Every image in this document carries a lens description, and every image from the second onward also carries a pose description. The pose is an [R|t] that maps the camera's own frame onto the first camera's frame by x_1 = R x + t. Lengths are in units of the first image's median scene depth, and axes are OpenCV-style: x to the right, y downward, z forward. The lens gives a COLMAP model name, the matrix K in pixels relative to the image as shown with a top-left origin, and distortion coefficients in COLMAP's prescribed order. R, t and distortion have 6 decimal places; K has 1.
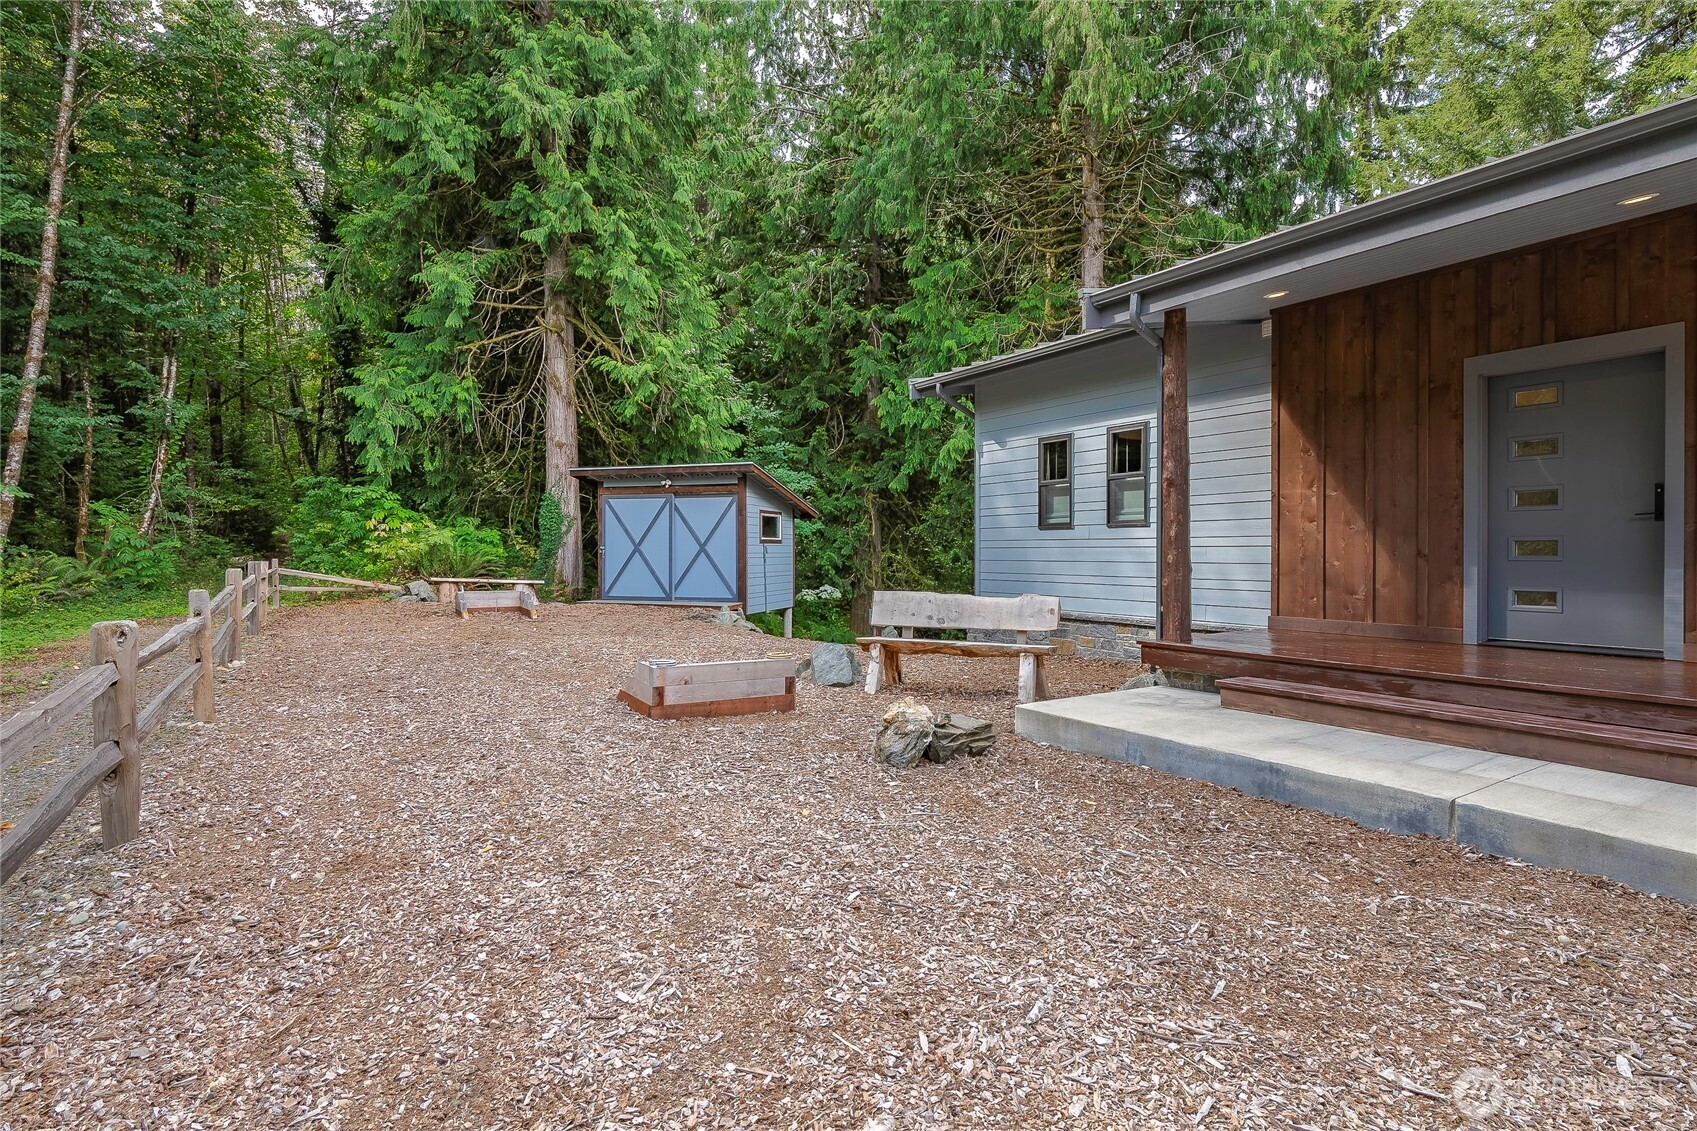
lens RADIAL K [[913.3, 0, 837.9], [0, 913.3, 563.0], [0, 0, 1]] dist [-0.003638, 0.000563]
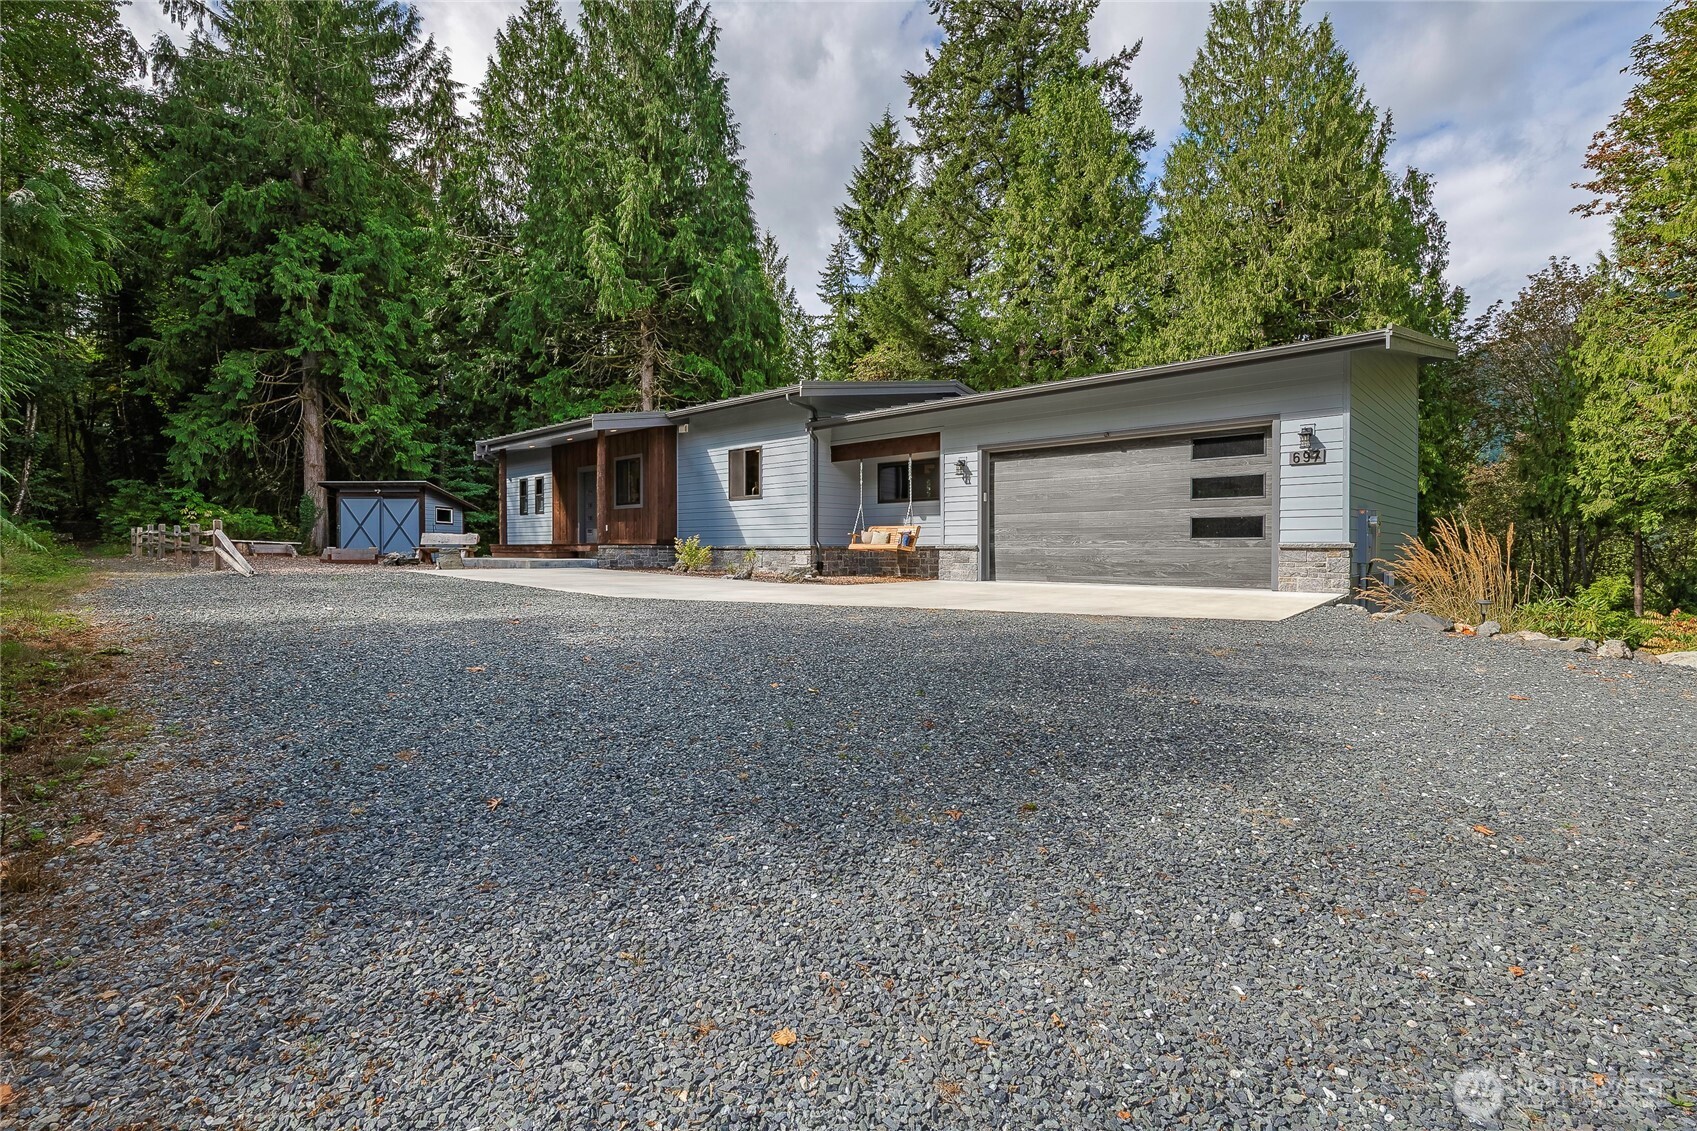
lens RADIAL K [[765.2, 0, 820.0], [0, 765.2, 559.3], [0, 0, 1]] dist [-0.001392, -0.000199]
pose [[0.963939, -0.001629, 0.266120, 0.242157], [0.000651, 0.999993, 0.003763, 0.041902], [-0.266124, -0.003454, 0.963933, -0.667490]]
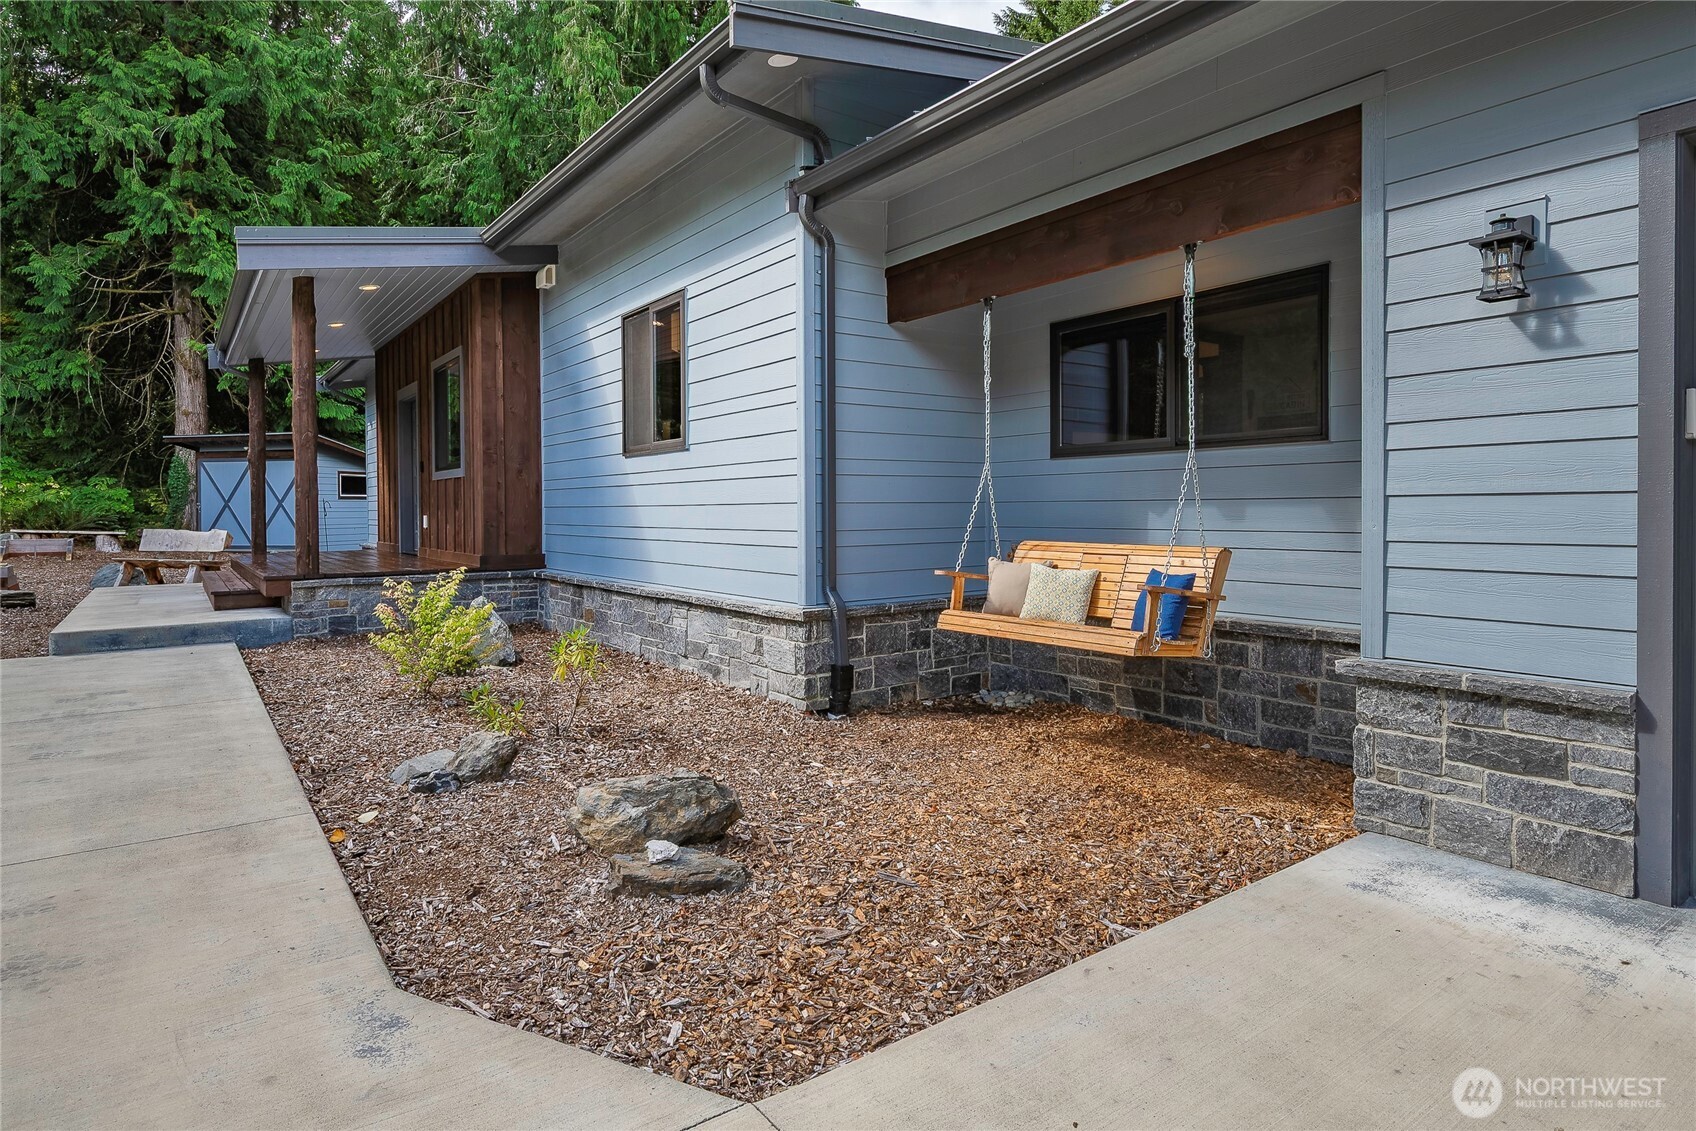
lens RADIAL K [[957.2, 0, 789.7], [0, 957.2, 522.2], [0, 0, 1]] dist [0.001613, 0.001201]
pose [[0.997522, -0.005903, 0.070108, 0.391910], [0.005898, 0.999983, 0.000276, 0.010172], [-0.070108, 0.000138, 0.997539, -0.257272]]
